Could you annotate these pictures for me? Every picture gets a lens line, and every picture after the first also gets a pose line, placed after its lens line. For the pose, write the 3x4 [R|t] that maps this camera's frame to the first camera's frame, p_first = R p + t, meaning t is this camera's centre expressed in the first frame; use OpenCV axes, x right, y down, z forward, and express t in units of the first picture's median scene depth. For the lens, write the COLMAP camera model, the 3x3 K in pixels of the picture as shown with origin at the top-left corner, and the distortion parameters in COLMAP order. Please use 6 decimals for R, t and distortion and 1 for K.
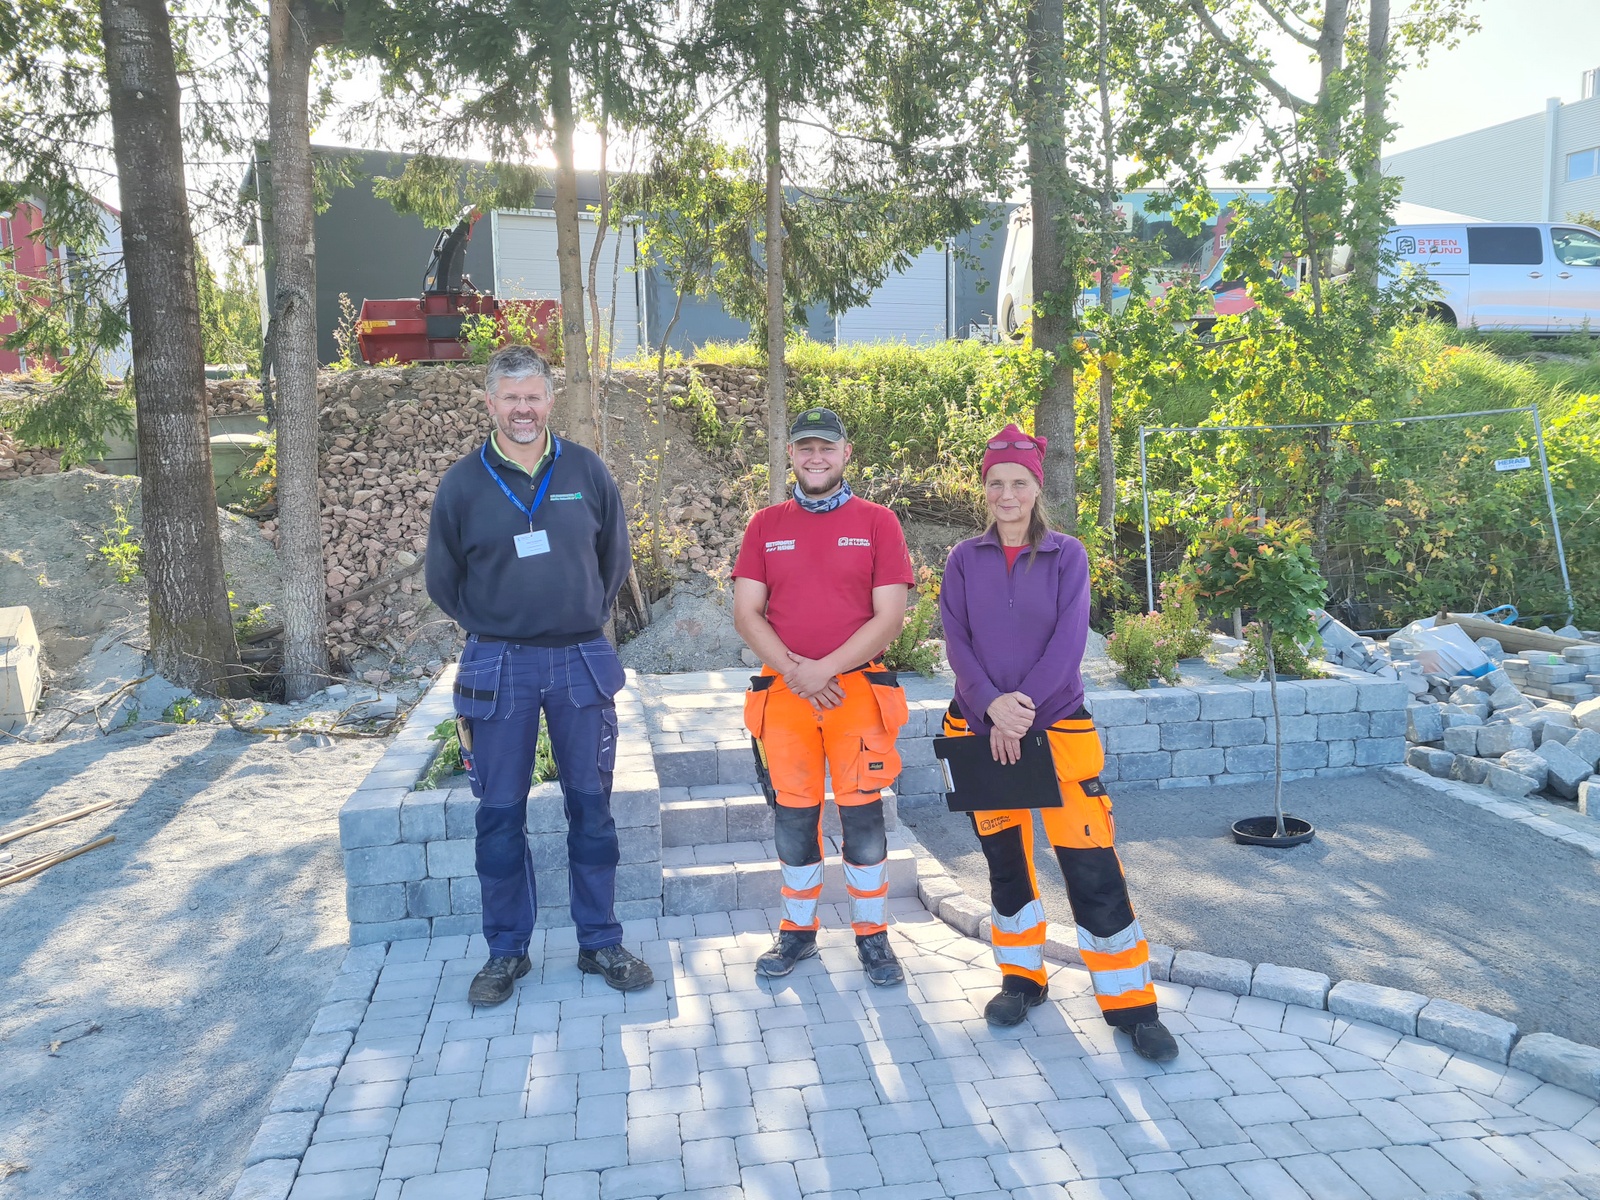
lens RADIAL K [[1314.5, 0, 800.0], [0, 1314.5, 600.0], [0, 0, 1]] dist [0.003066, -0.000019]
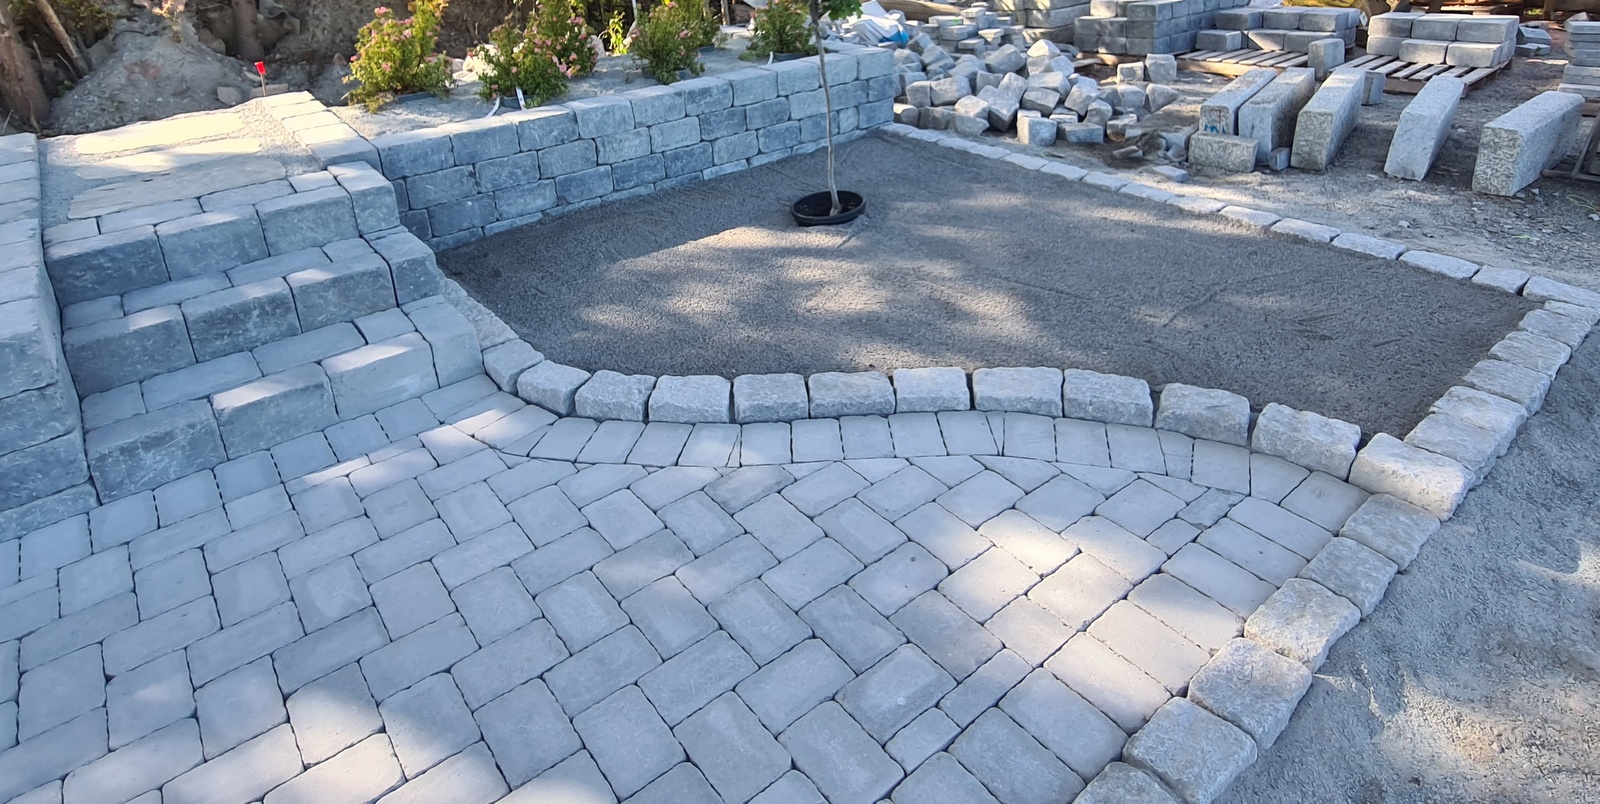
lens RADIAL K [[901.3, 0, 798.5], [0, 901.3, 211.7], [0, 0, 1]] dist [-0.003199, -0.002863]
pose [[0.876978, -0.178822, 0.446017, 0.023328], [0.081357, 0.970033, 0.228947, 0.014840], [-0.473592, -0.164495, 0.865247, 0.355107]]
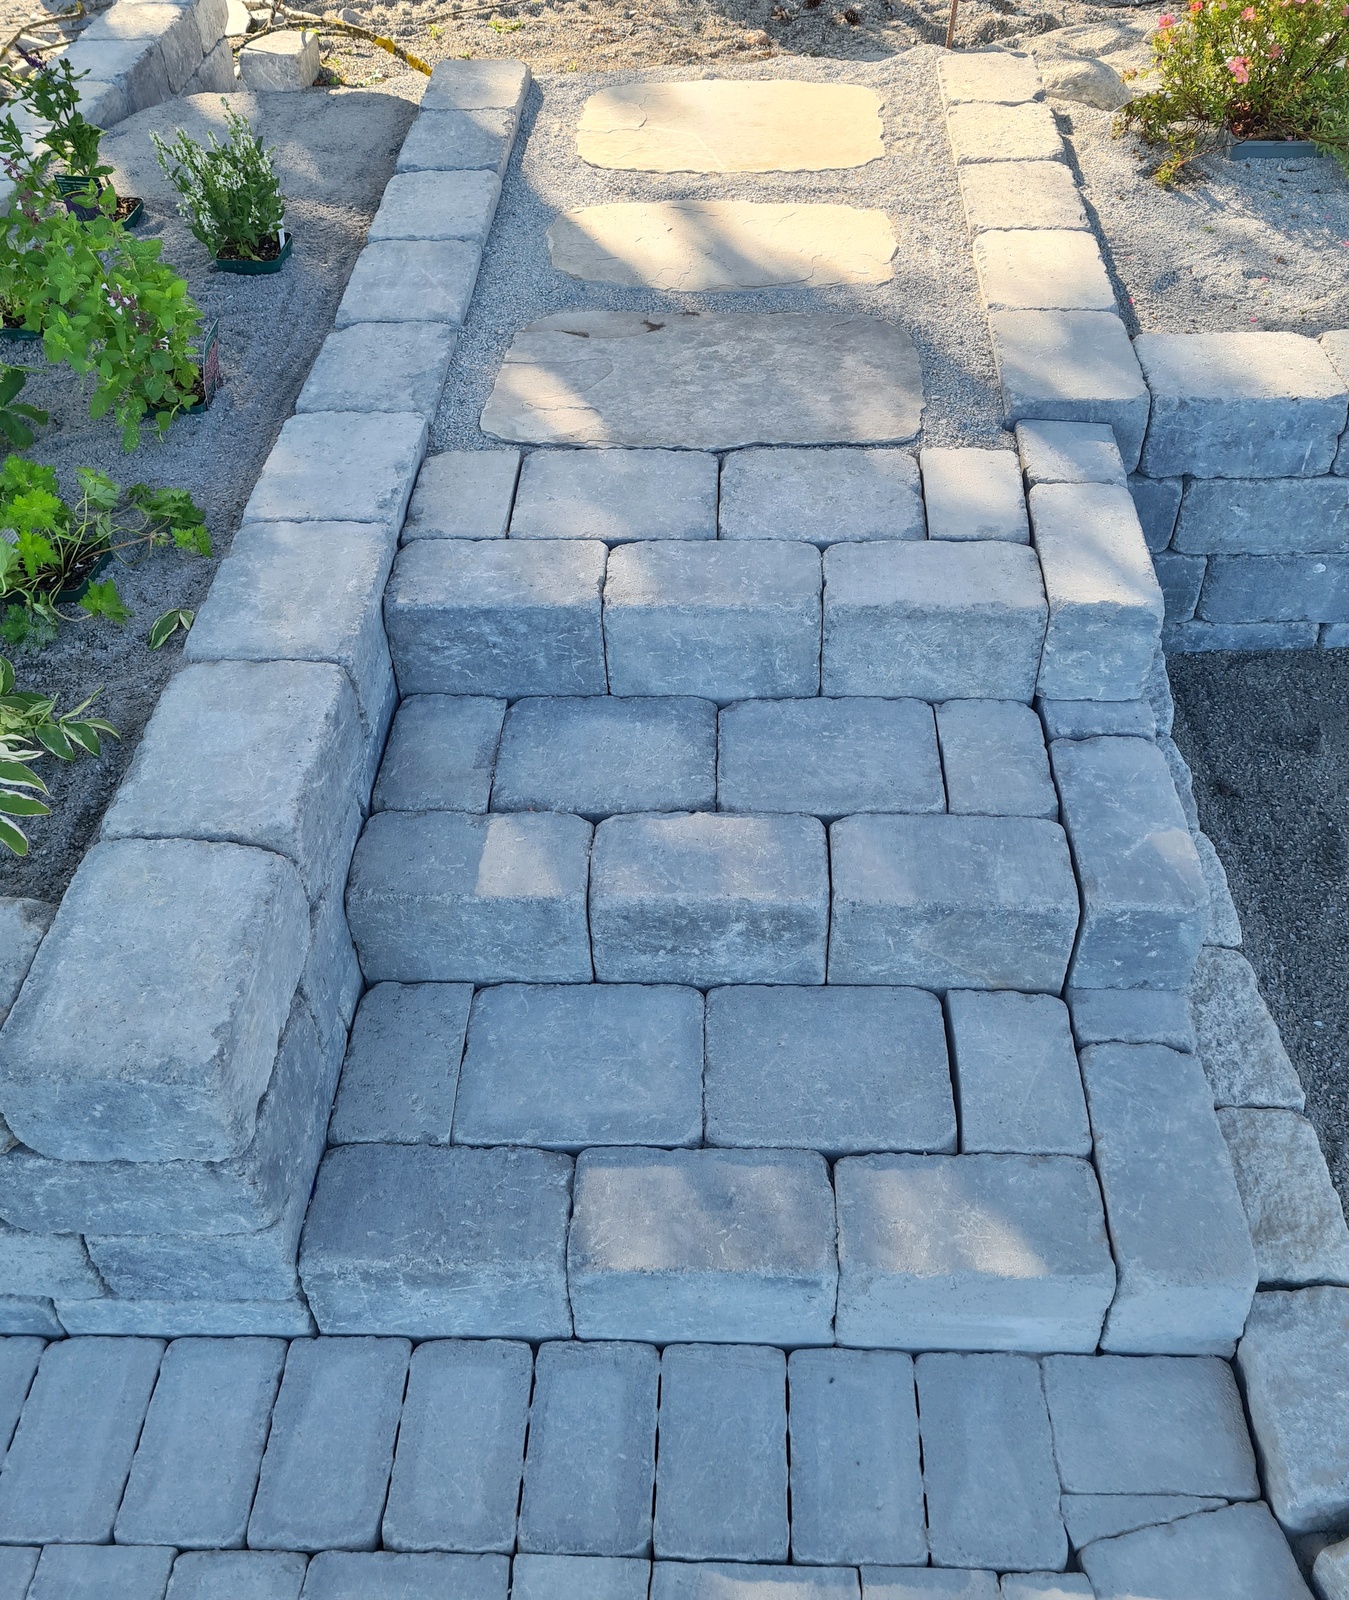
lens RADIAL K [[1426.0, 0, 704.2], [0, 1426.0, 639.3], [0, 0, 1]] dist [0.053070, -0.015885]
pose [[0.980257, 0.127916, -0.150776, 0.007279], [-0.022591, 0.830008, 0.557295, -0.047827], [0.196433, -0.542886, 0.816510, 0.632903]]
